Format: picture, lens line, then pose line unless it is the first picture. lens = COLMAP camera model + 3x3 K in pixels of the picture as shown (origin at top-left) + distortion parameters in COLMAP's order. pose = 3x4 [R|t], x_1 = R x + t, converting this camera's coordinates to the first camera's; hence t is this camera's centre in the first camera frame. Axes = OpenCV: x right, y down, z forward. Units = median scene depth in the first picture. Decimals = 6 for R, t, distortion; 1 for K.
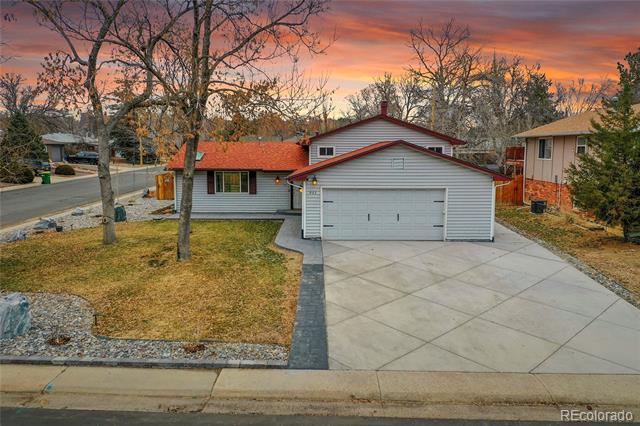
lens RADIAL K [[497.1, 0, 320.5], [0, 497.1, 212.8], [0, 0, 1]] dist [0.000293, -0.003641]
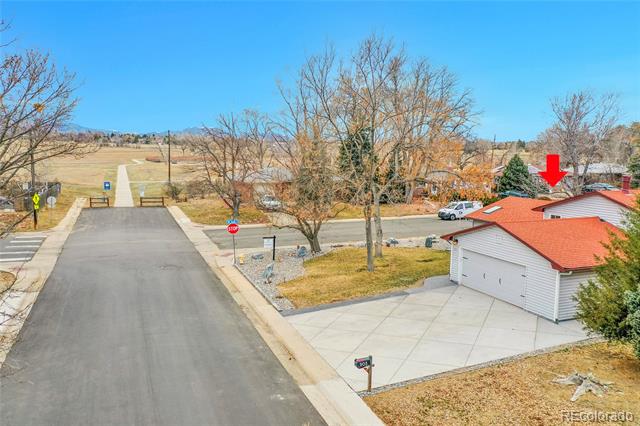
lens RADIAL K [[497.1, 0, 321.4], [0, 497.1, 212.1], [0, 0, 1]] dist [0.000293, -0.003641]
pose [[0.393596, 0.108958, -0.912803, 2.219867], [-0.132598, 0.989296, 0.060914, -0.360937], [0.909670, 0.097060, 0.403831, 0.131842]]
